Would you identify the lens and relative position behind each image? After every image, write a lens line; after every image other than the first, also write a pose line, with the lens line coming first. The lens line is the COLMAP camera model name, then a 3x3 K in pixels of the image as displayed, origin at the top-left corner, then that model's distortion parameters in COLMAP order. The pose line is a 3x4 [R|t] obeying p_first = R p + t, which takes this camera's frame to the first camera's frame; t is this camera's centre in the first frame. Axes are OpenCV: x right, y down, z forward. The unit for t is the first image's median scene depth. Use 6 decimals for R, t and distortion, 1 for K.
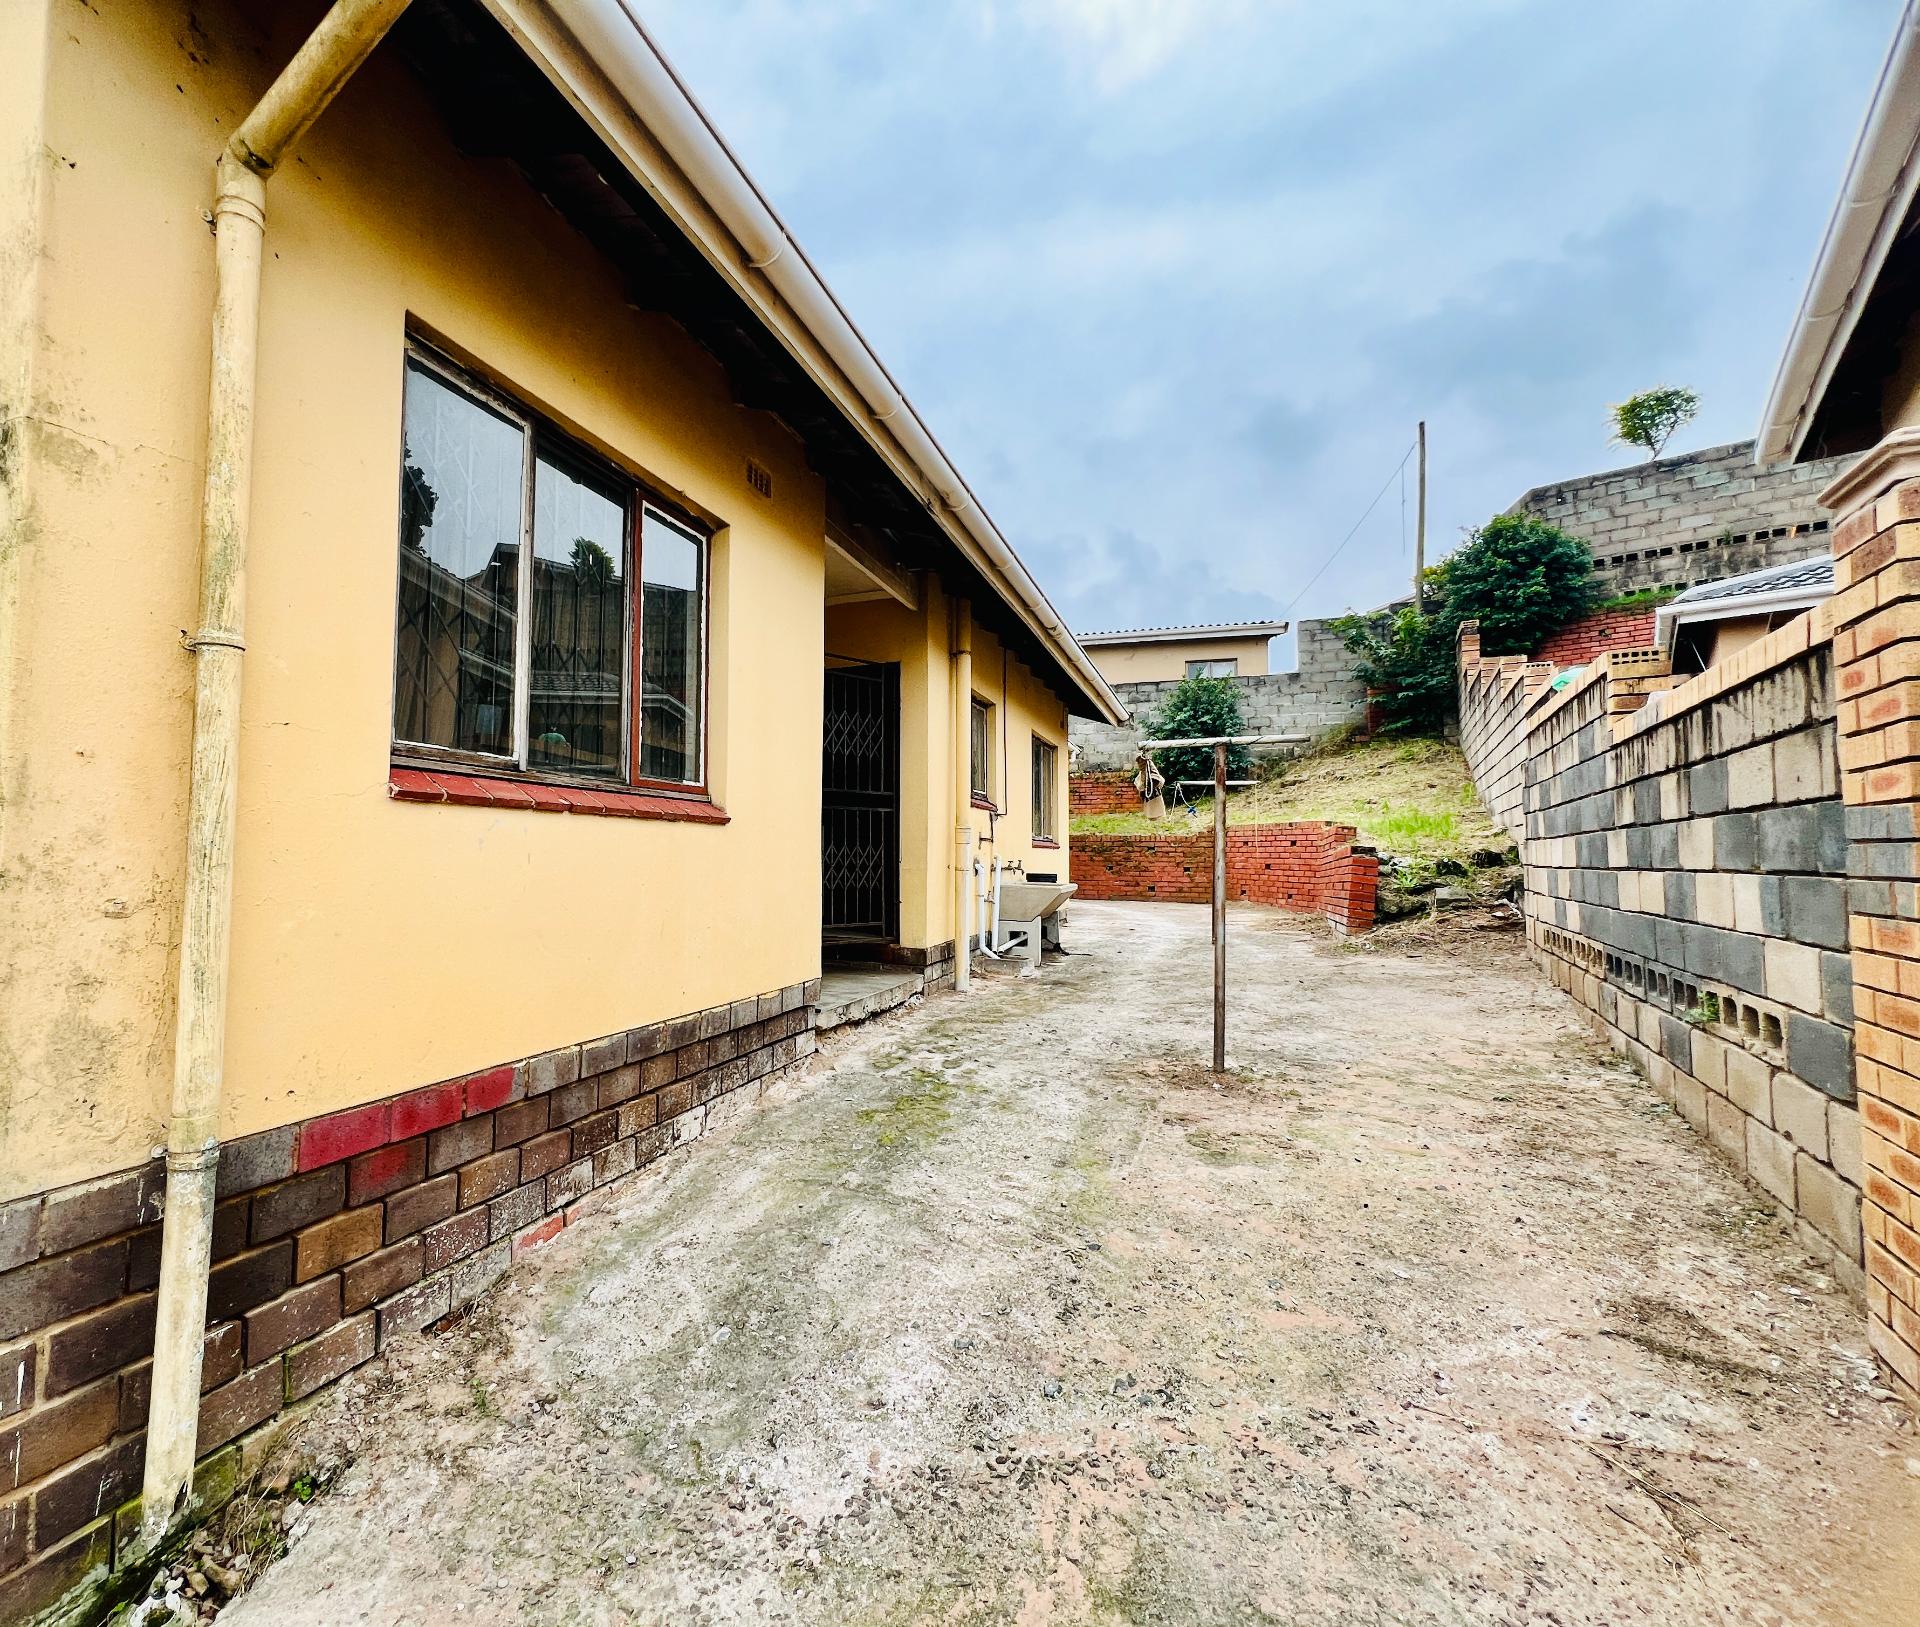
lens RADIAL K [[873.1, 0, 837.1], [0, 873.1, 815.7], [0, 0, 1]] dist [-0.001238, -0.000135]
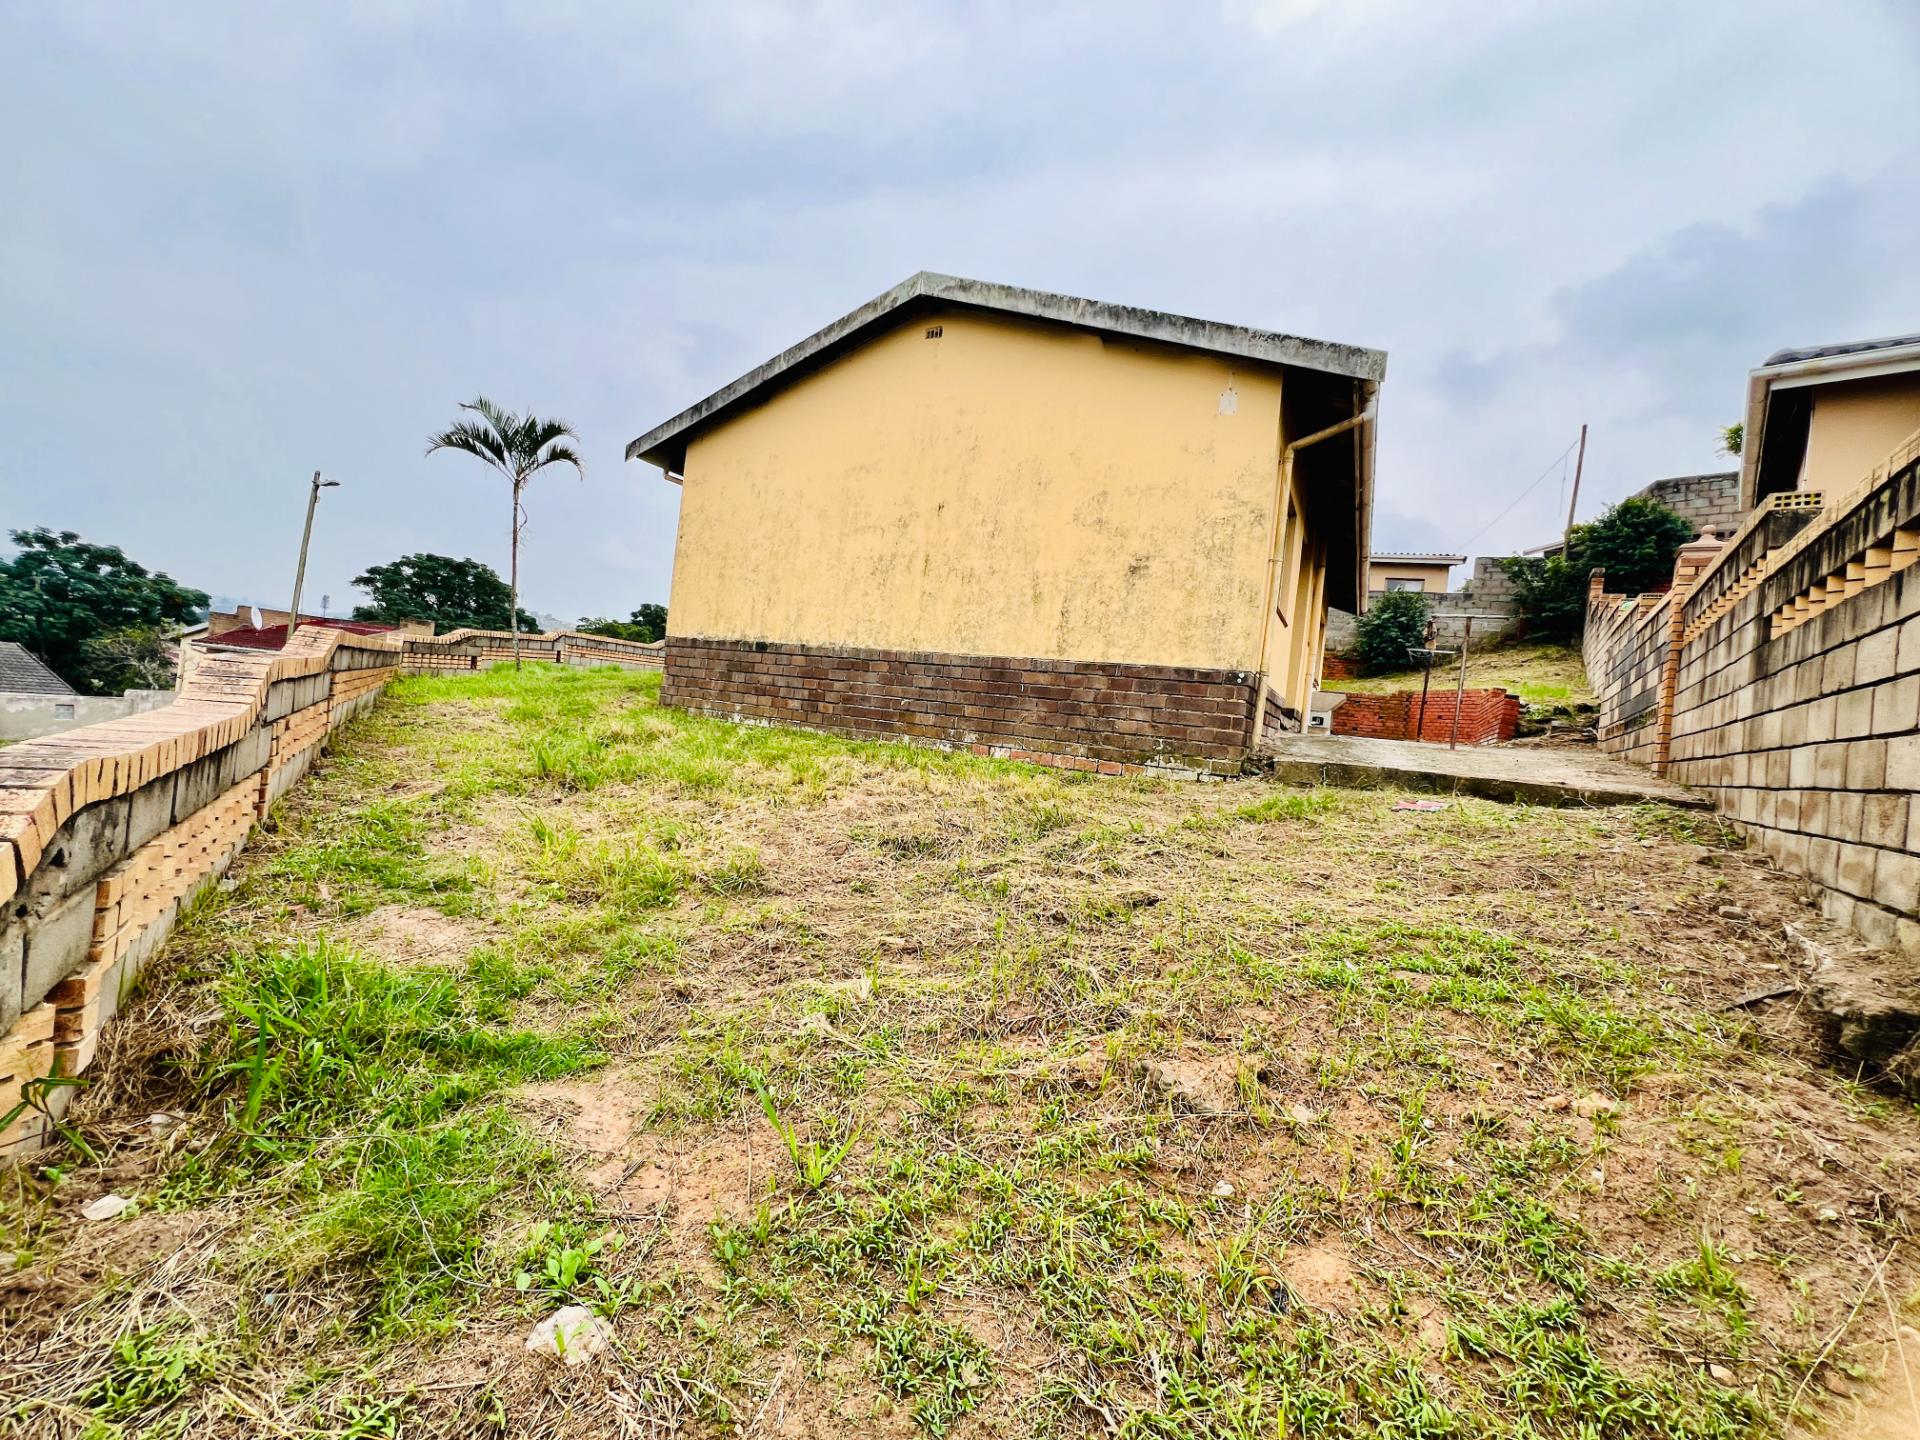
lens RADIAL K [[766.1, 0, 960.0], [0, 766.1, 720.0], [0, 0, 1]] dist [-0.002314, 0.000457]
pose [[0.993264, 0.098942, -0.060301, -0.248181], [-0.095898, 0.994061, 0.051451, 0.069543], [0.065034, -0.045321, 0.996853, -0.375911]]
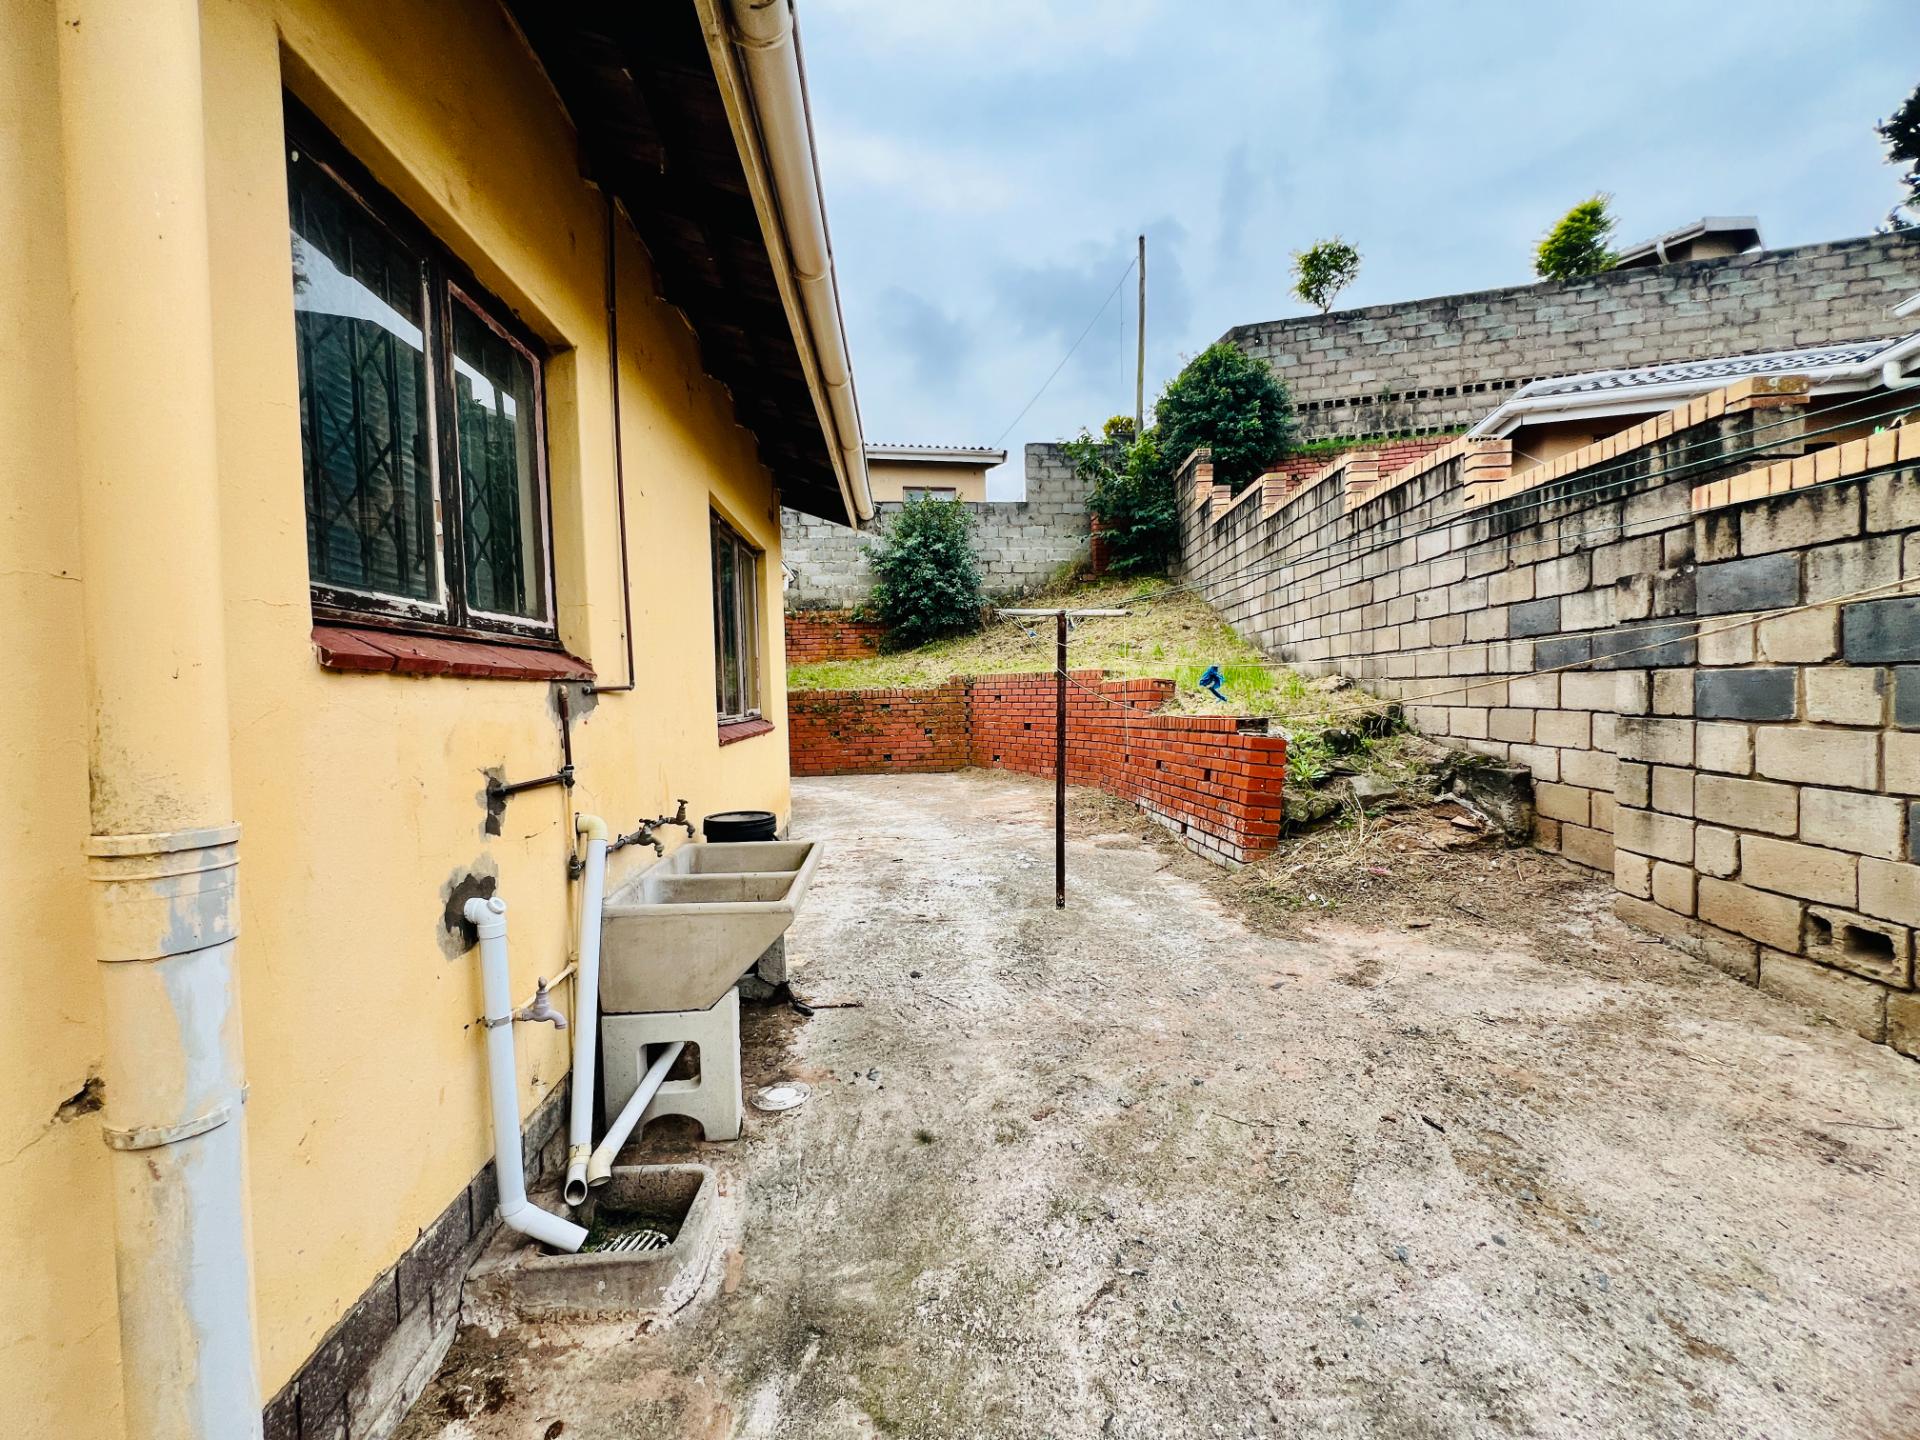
lens RADIAL K [[766.1, 0, 960.0], [0, 766.1, 720.0], [0, 0, 1]] dist [-0.002314, 0.000457]
pose [[0.878128, -0.051388, 0.475657, 0.093600], [0.013314, 0.996455, 0.083072, -0.007196], [-0.478240, -0.066615, 0.875699, 0.379149]]
